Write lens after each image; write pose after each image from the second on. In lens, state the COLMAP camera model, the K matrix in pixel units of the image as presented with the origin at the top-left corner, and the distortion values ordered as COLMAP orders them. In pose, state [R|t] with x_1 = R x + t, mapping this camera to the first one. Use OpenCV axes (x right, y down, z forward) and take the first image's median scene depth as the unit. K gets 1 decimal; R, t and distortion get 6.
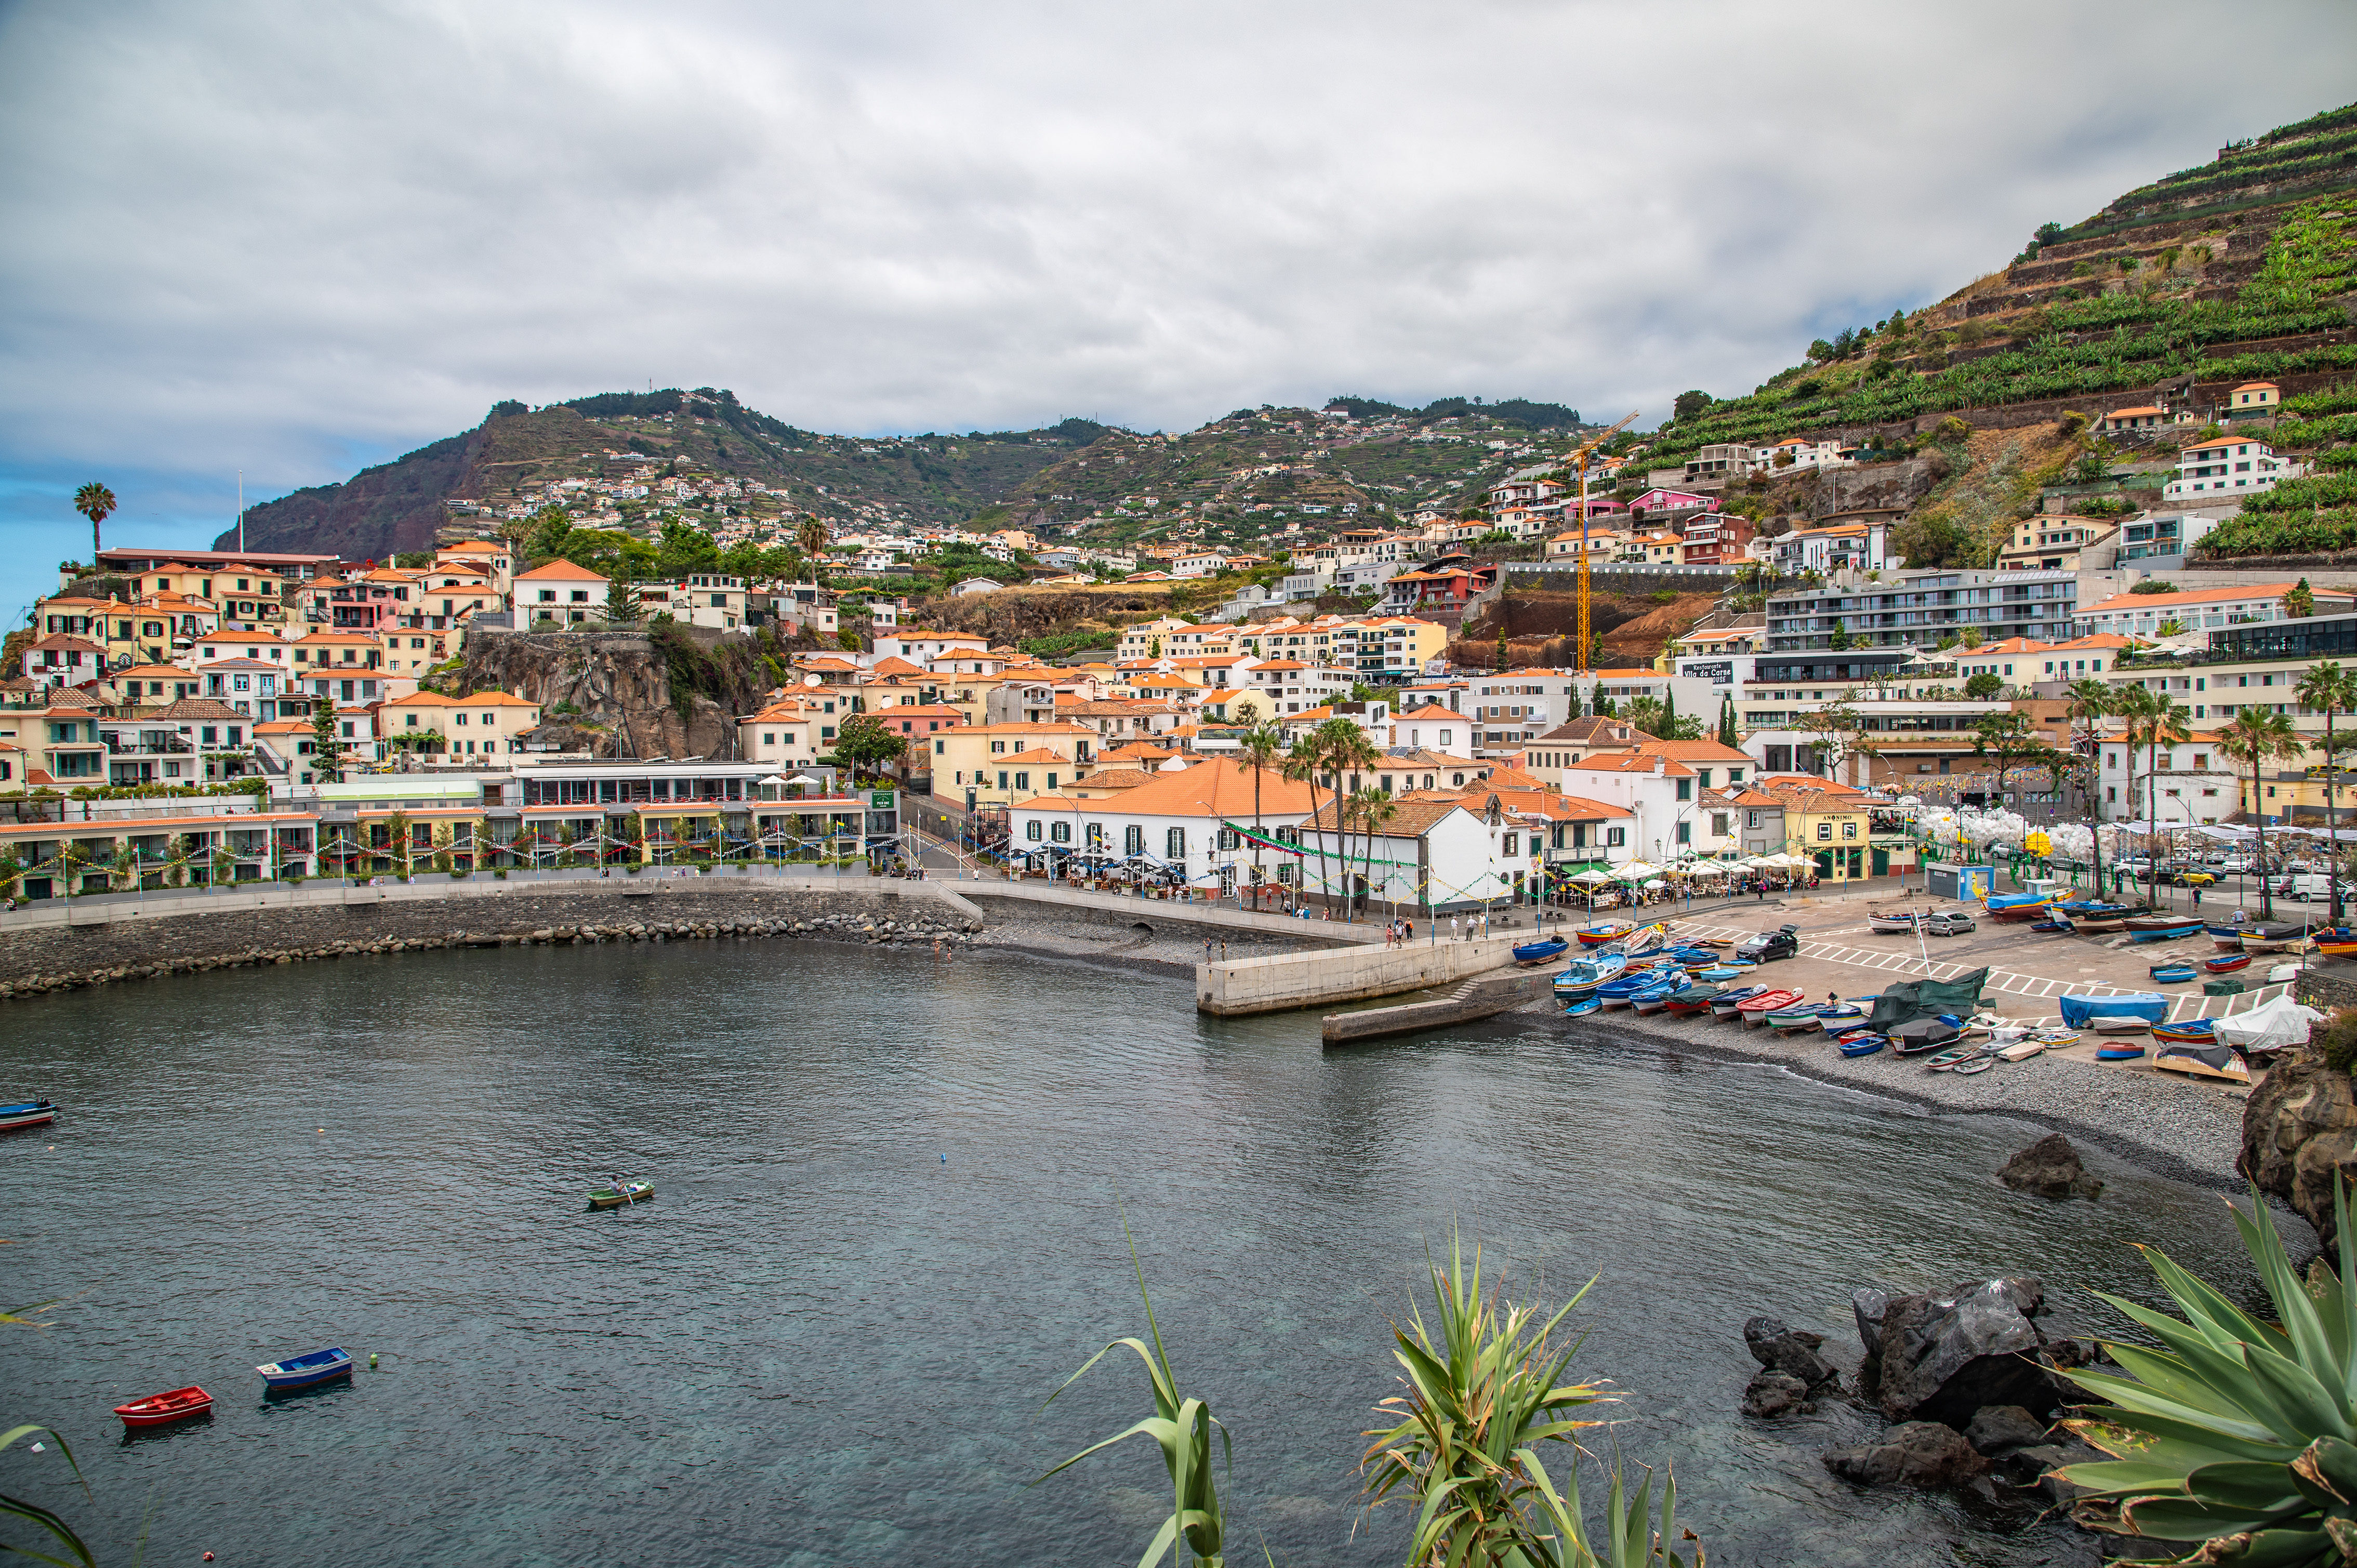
lens RADIAL K [[1652.0, 0, 1181.3], [0, 1652.0, 785.2], [0, 0, 1]] dist [-0.086529, 0.019752]
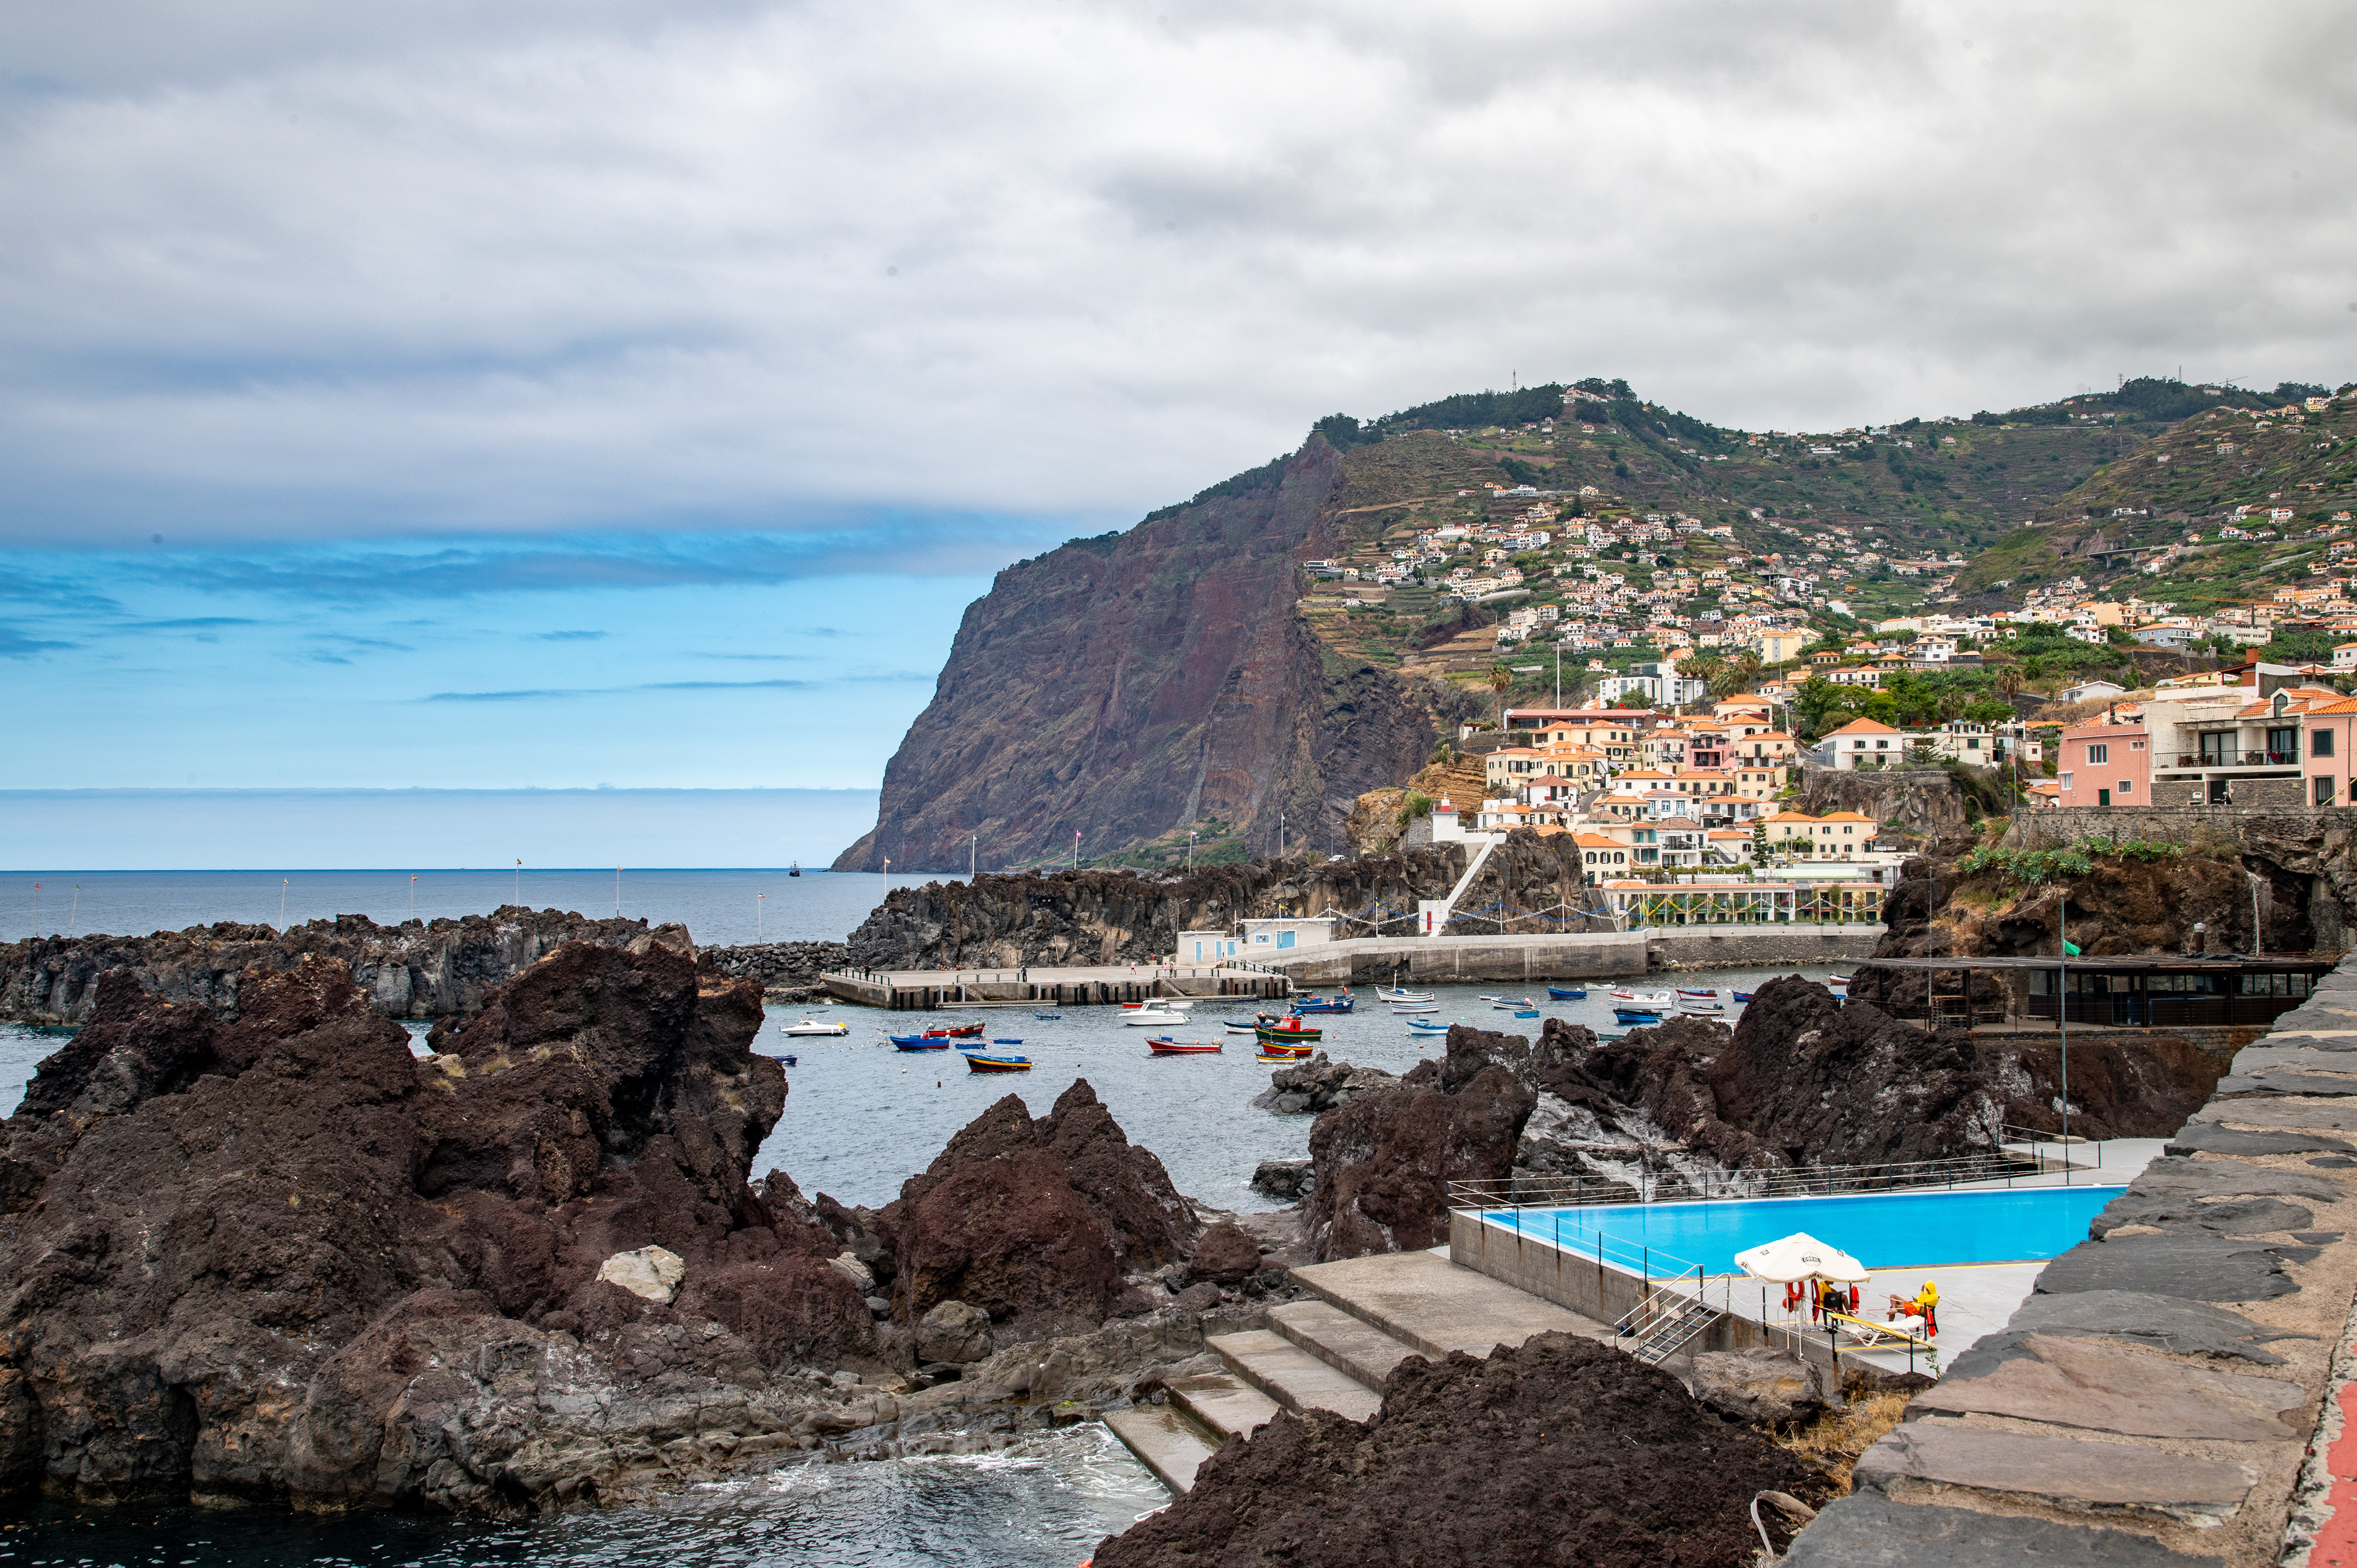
lens RADIAL K [[2519.8, 0, 1179.7], [0, 2519.8, 788.3], [0, 0, 1]] dist [0.100618, 0.000000]
pose [[0.913403, -0.007825, -0.406982, -0.016584], [-0.016509, 0.998280, -0.056247, 0.036995], [0.406722, 0.058095, 0.911703, -0.818670]]
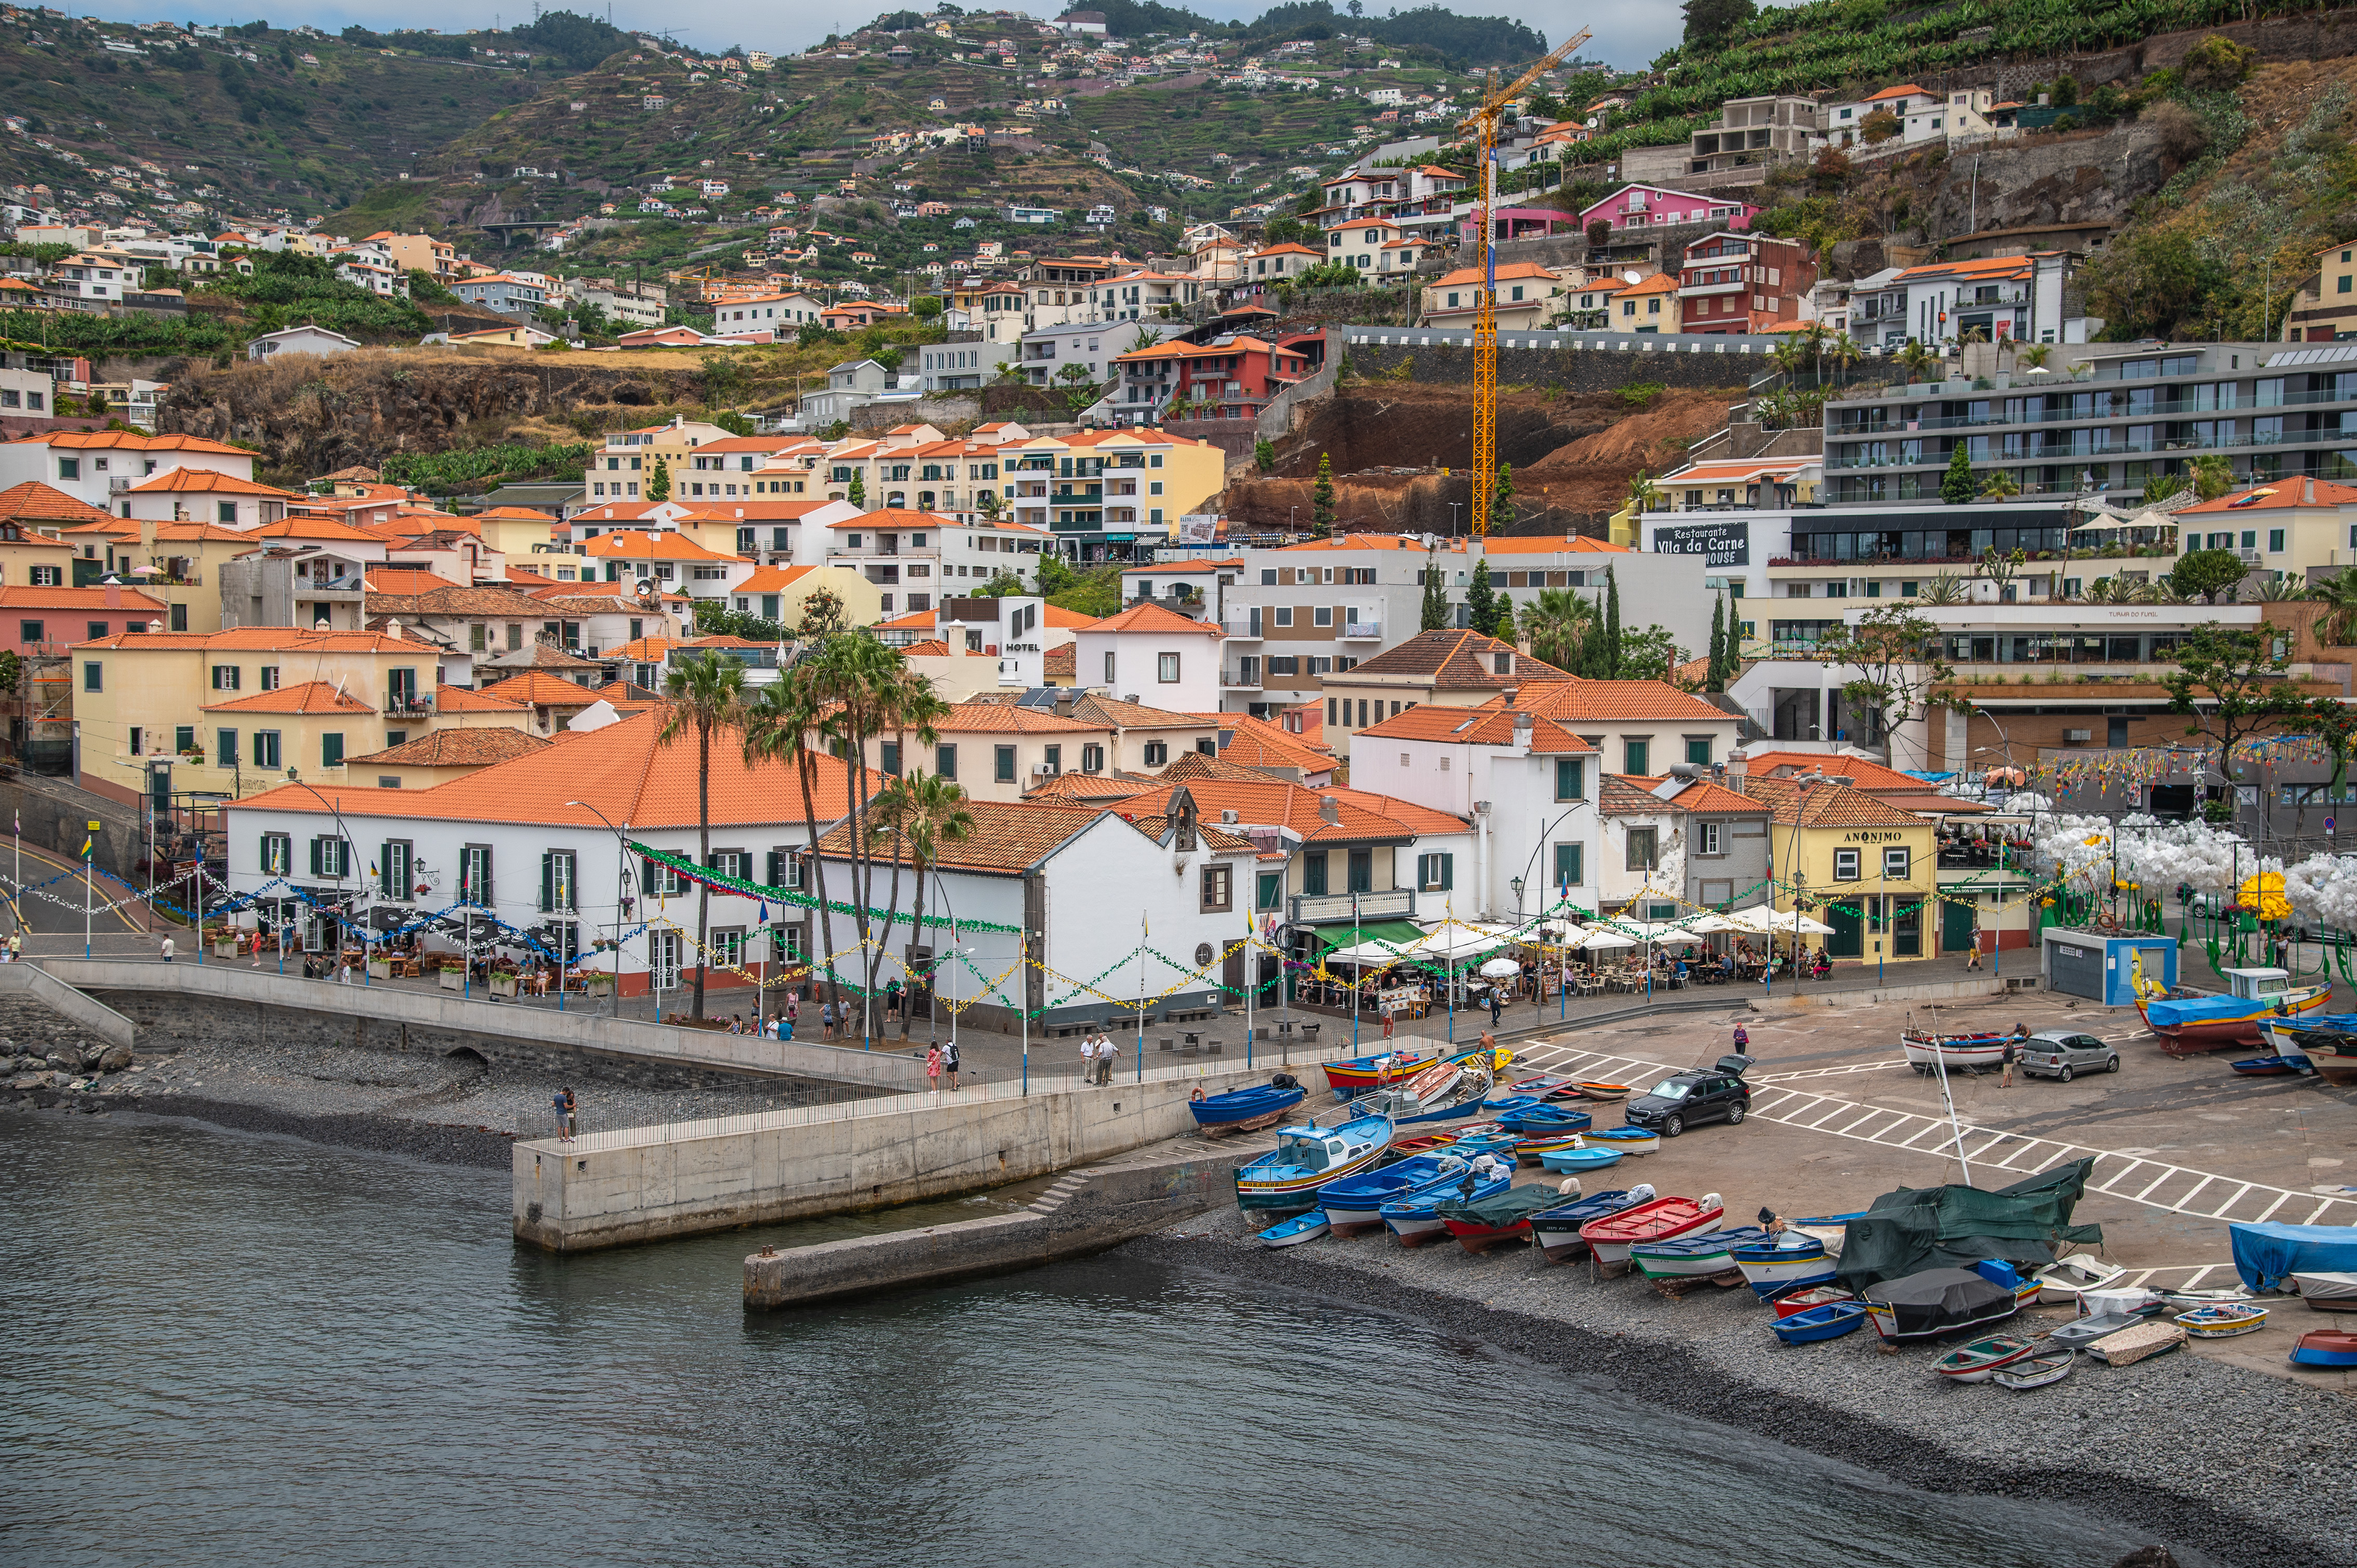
lens RADIAL K [[3122.4, 0, 1173.9], [0, 3122.4, 799.9], [0, 0, 1]] dist [0.246775, 0.000000]
pose [[0.992629, 0.004953, 0.121090, 0.032183], [-0.007105, 0.999824, 0.017352, -0.003454], [-0.120983, -0.018084, 0.992490, 0.022670]]
